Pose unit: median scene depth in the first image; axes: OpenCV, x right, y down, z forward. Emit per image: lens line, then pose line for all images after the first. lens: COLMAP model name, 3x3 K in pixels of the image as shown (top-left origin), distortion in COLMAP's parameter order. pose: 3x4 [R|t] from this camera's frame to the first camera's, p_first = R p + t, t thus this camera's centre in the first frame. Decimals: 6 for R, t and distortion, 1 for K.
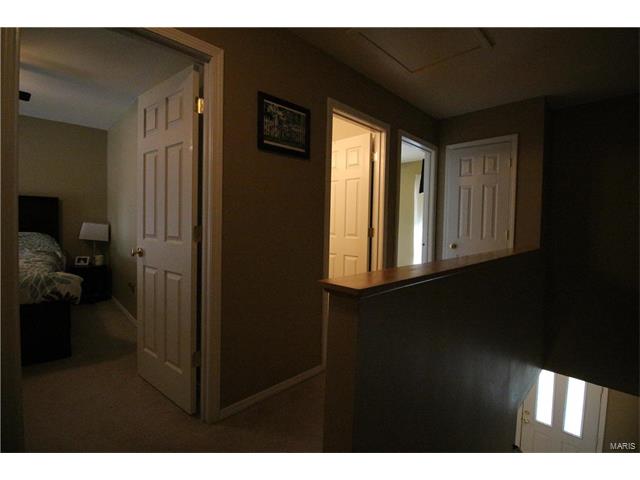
lens RADIAL K [[296.5, 0, 324.2], [0, 296.5, 234.7], [0, 0, 1]] dist [-0.021901, -0.000491]
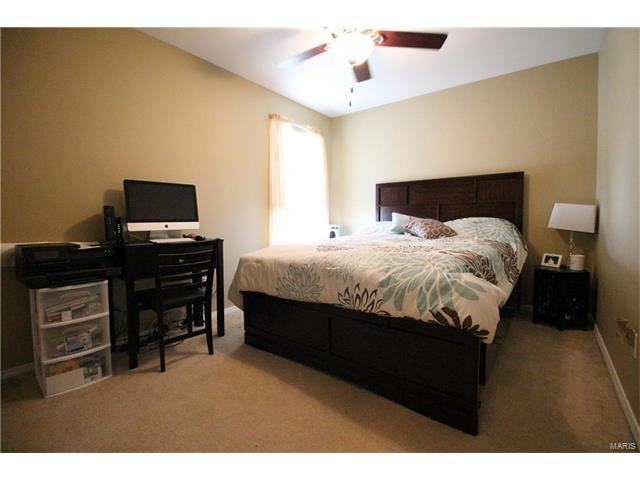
lens RADIAL K [[296.5, 0, 324.2], [0, 296.5, 234.7], [0, 0, 1]] dist [-0.021901, -0.000491]
pose [[0.142671, 0.028108, -0.989371, -0.253648], [-0.028847, 0.999290, 0.024230, 0.031216], [0.989350, 0.025084, 0.143380, 0.412193]]
